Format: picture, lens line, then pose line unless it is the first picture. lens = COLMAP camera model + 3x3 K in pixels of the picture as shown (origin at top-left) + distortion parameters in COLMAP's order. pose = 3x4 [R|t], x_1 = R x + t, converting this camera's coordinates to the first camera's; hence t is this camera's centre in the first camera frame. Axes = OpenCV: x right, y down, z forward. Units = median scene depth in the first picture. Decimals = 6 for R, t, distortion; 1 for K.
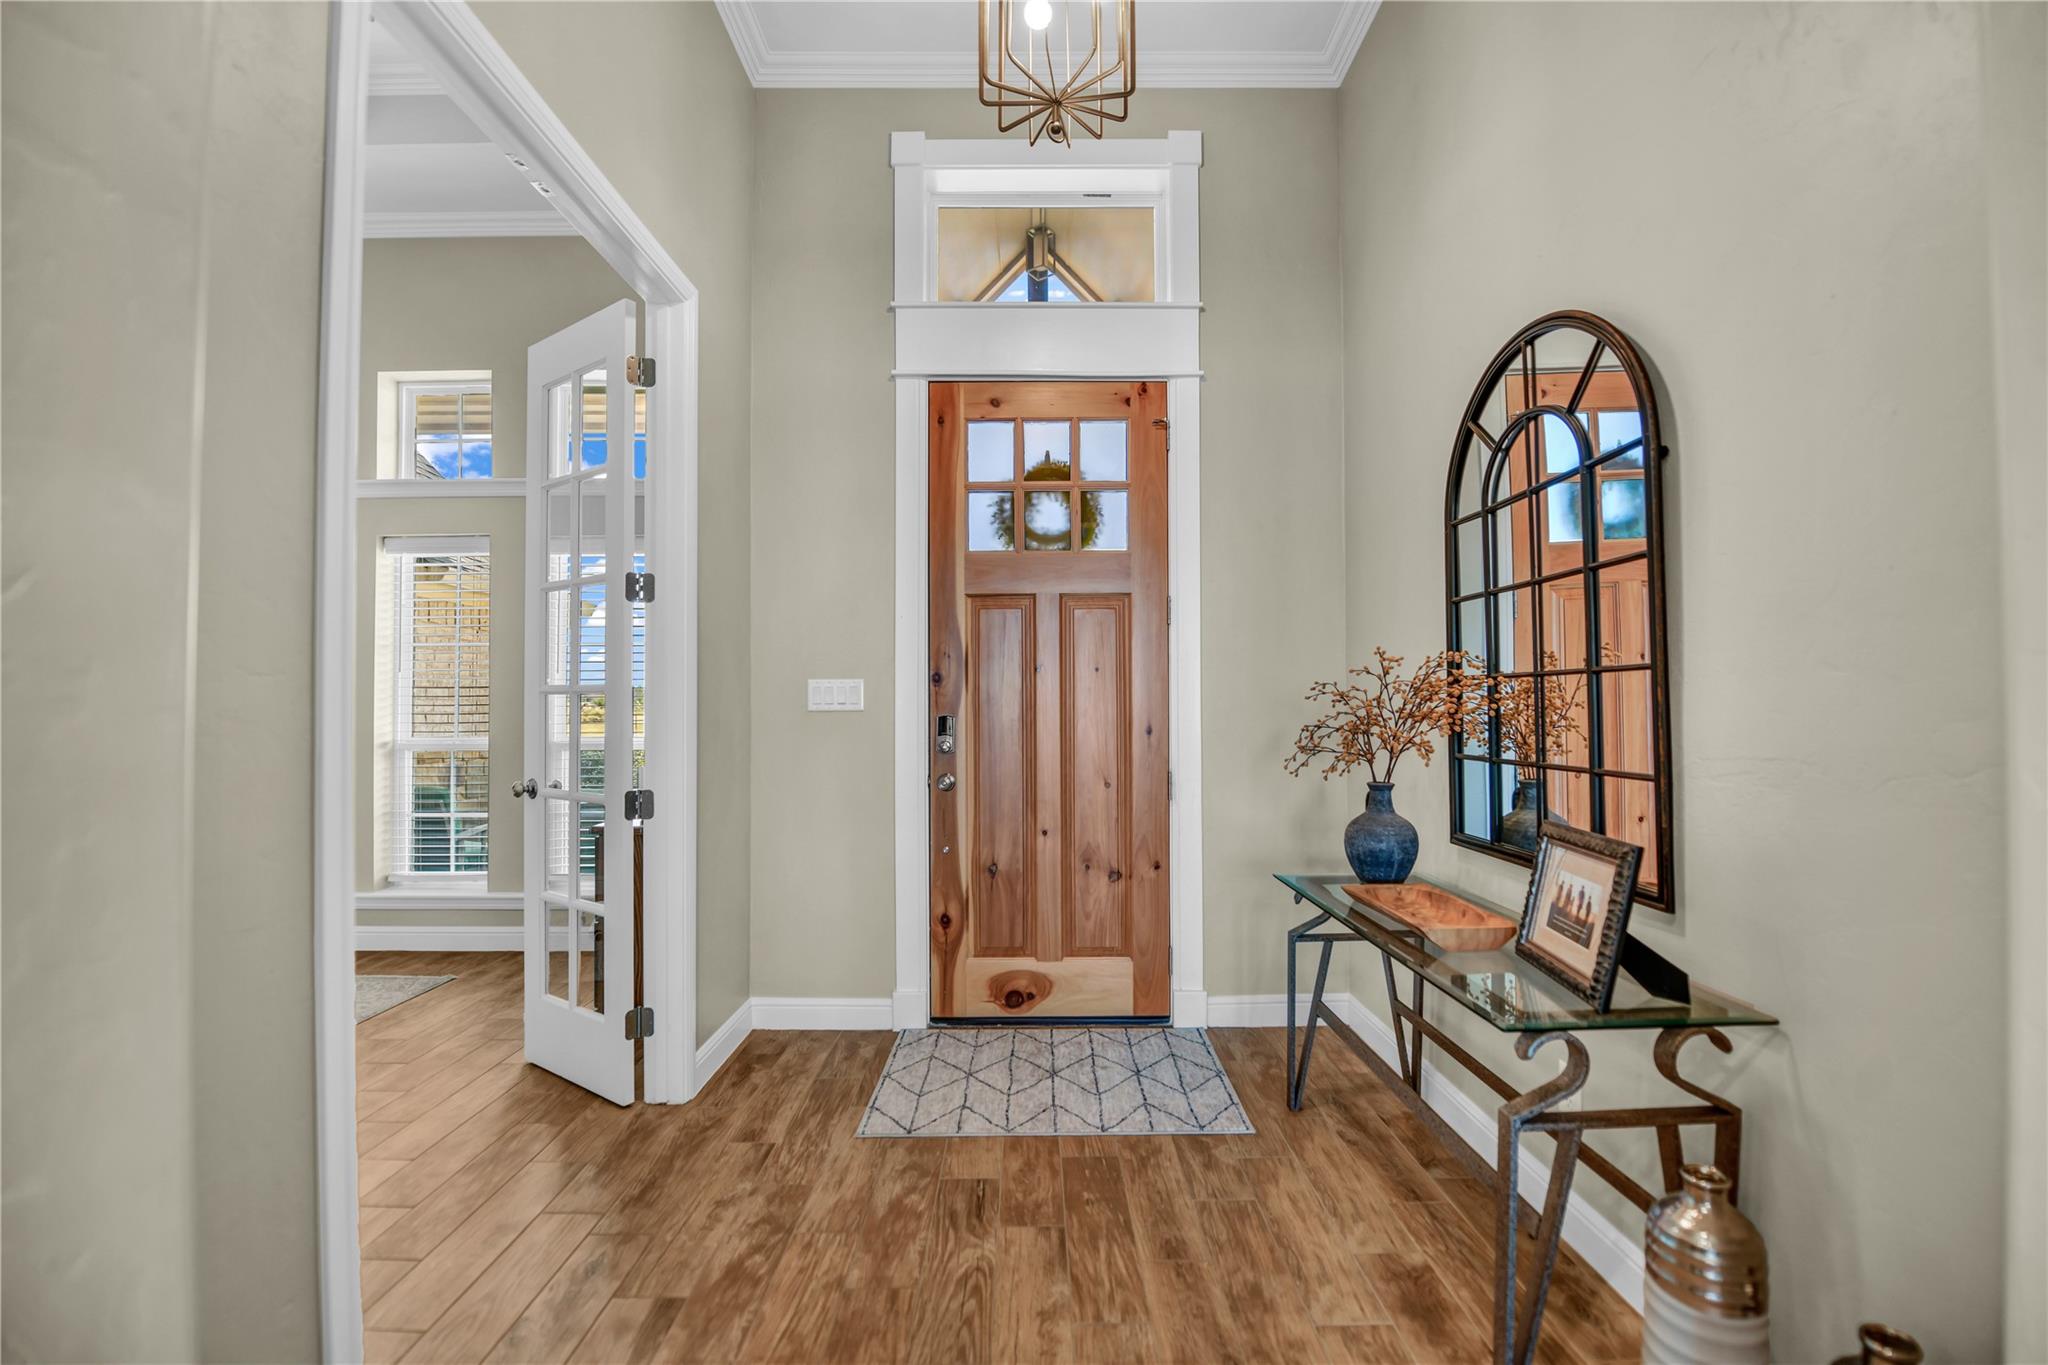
lens RADIAL K [[844.5, 0, 1030.3], [0, 844.5, 704.2], [0, 0, 1]] dist [0.000626, -0.013434]
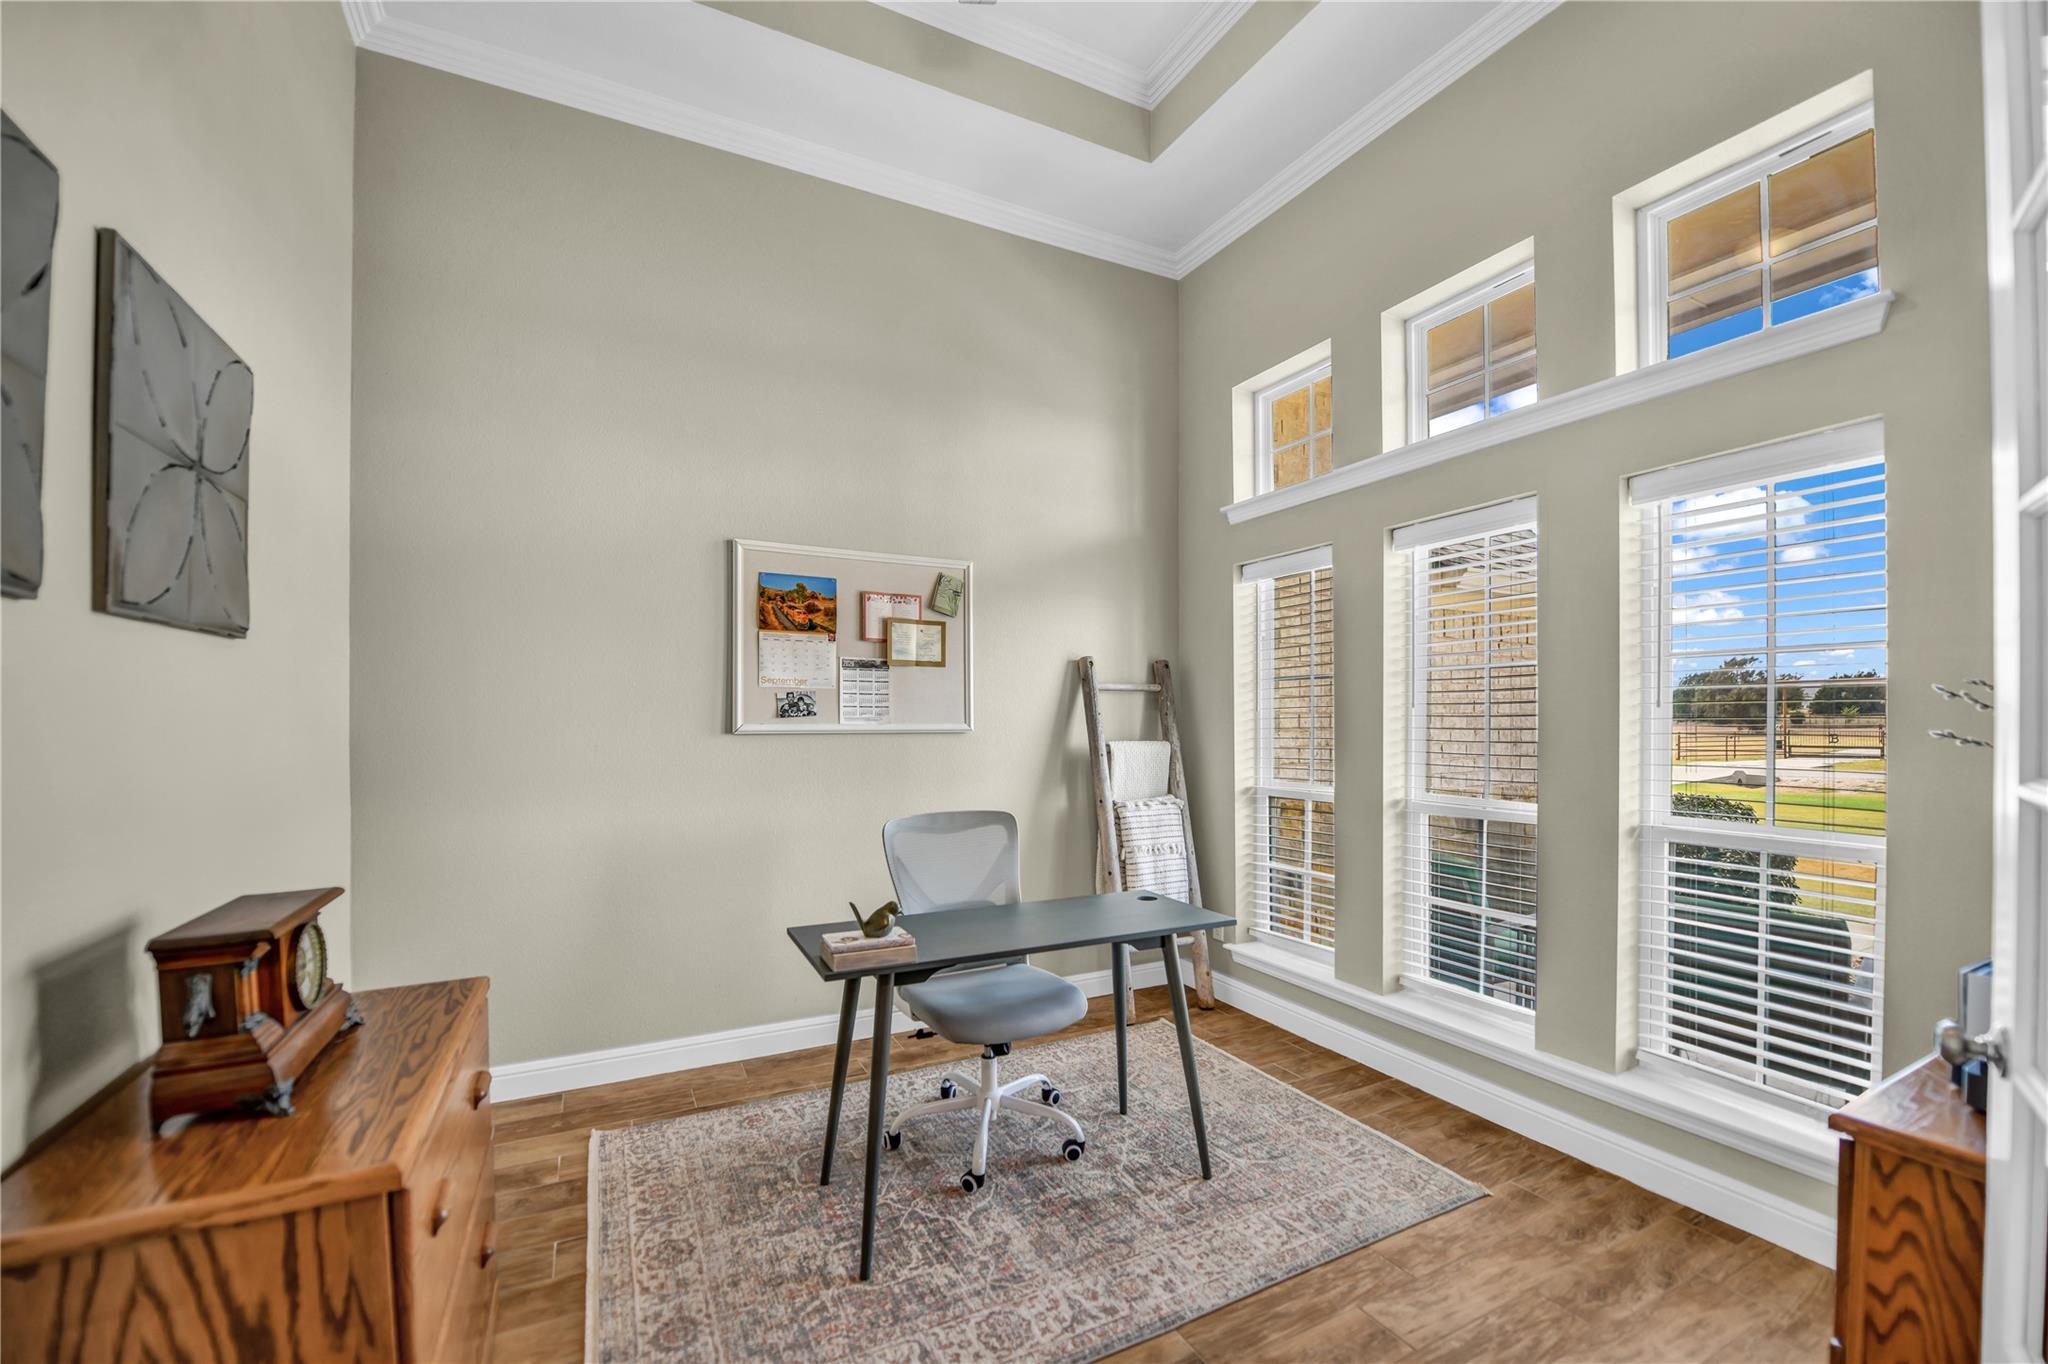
lens RADIAL K [[844.5, 0, 1030.3], [0, 844.5, 703.7], [0, 0, 1]] dist [0.000626, -0.013434]
pose [[0.475443, -0.008158, -0.879709, -0.252599], [0.001683, 0.999964, -0.008363, -0.035878], [0.879745, 0.002495, 0.475439, 0.346130]]
